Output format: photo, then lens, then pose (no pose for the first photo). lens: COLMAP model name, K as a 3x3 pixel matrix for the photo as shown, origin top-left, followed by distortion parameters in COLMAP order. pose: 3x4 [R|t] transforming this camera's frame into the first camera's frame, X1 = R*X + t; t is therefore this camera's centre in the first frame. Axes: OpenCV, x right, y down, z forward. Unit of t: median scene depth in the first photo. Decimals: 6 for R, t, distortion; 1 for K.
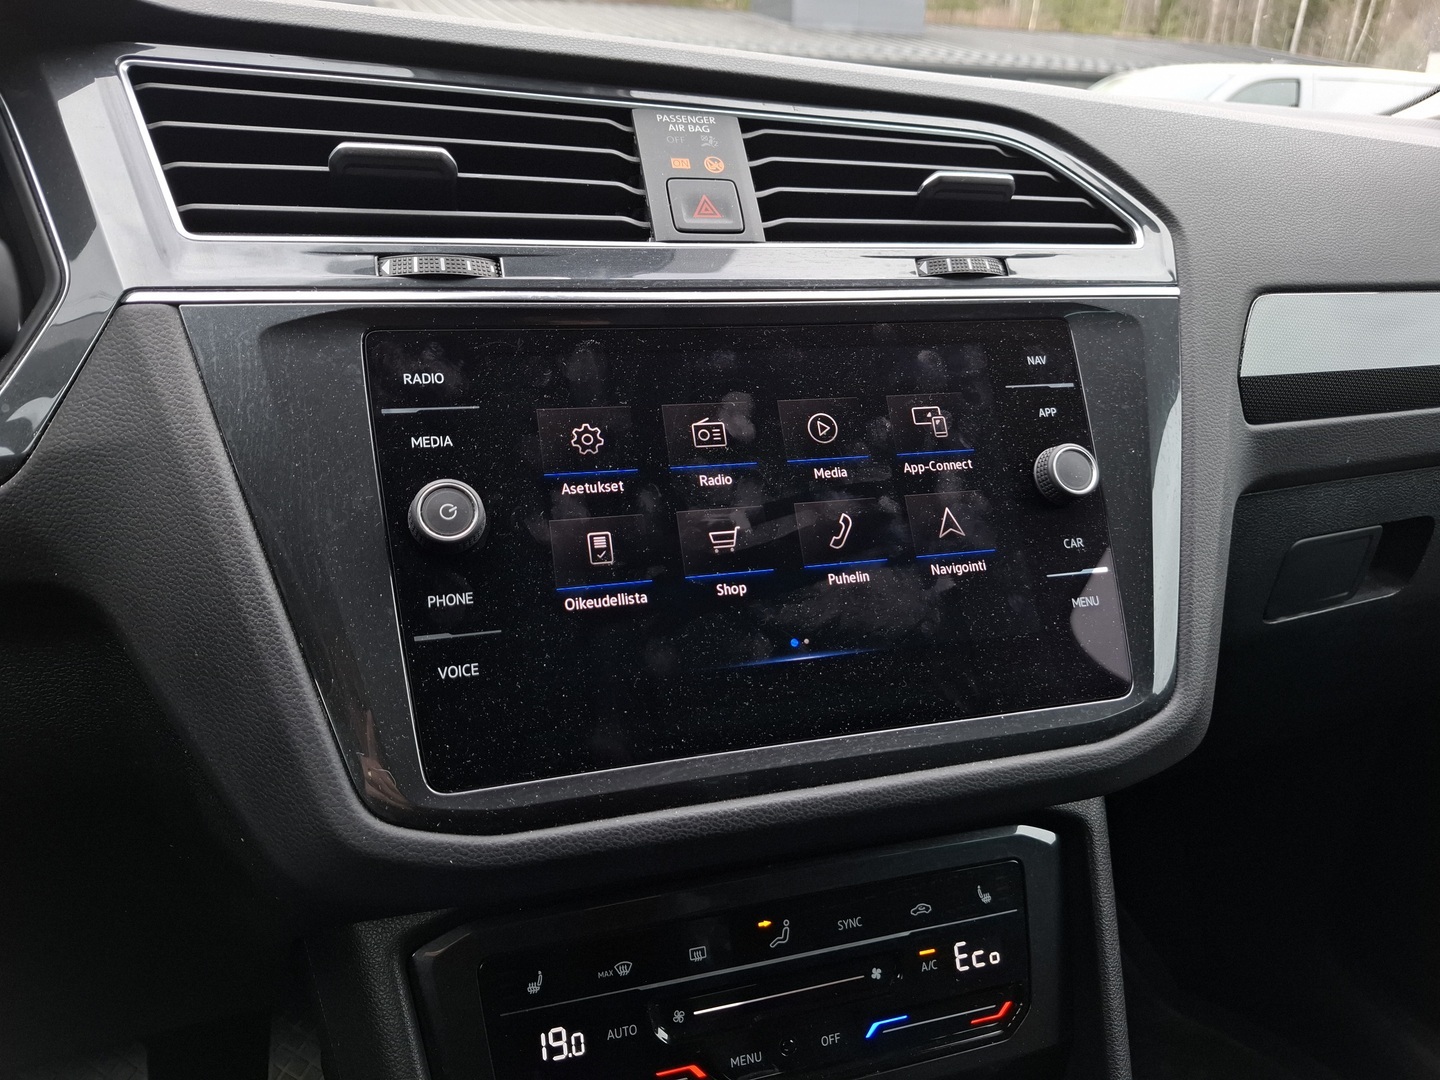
lens RADIAL K [[1055.2, 0, 715.8], [0, 1055.2, 533.2], [0, 0, 1]] dist [0.120976, -0.182563]
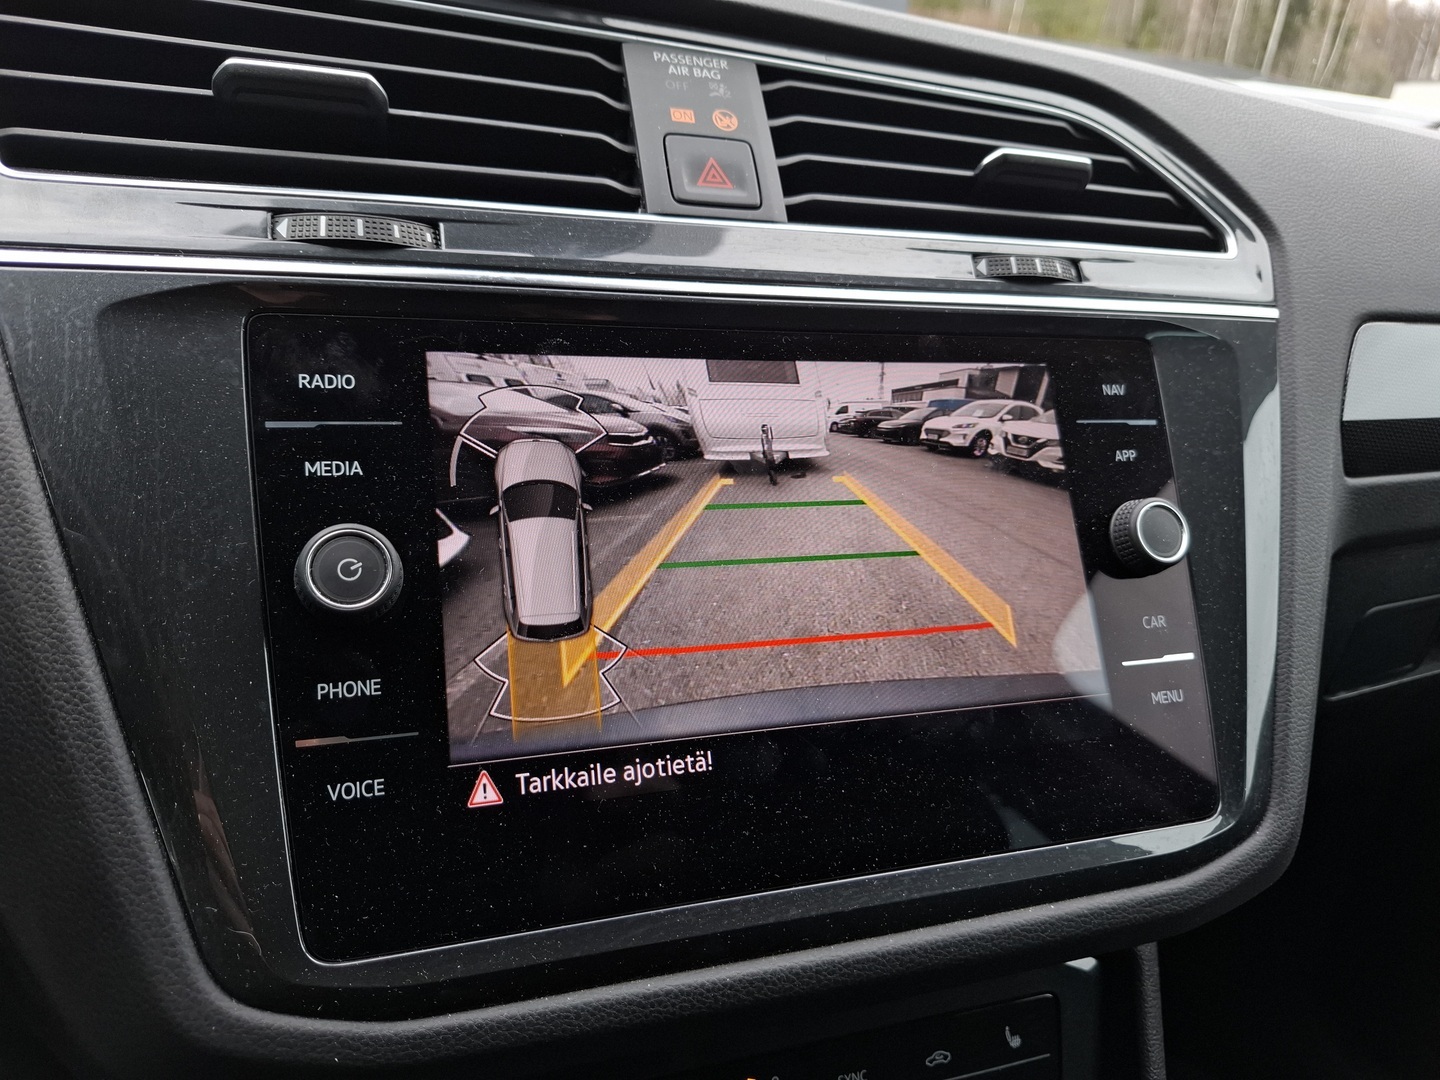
lens RADIAL K [[1072.9, 0, 725.5], [0, 1072.9, 544.4], [0, 0, 1]] dist [0.035663, -0.063182]
pose [[0.997995, 0.040538, 0.048617, -0.030498], [-0.041378, 0.999009, 0.016394, -0.054828], [-0.047904, -0.018373, 0.998683, 0.236103]]
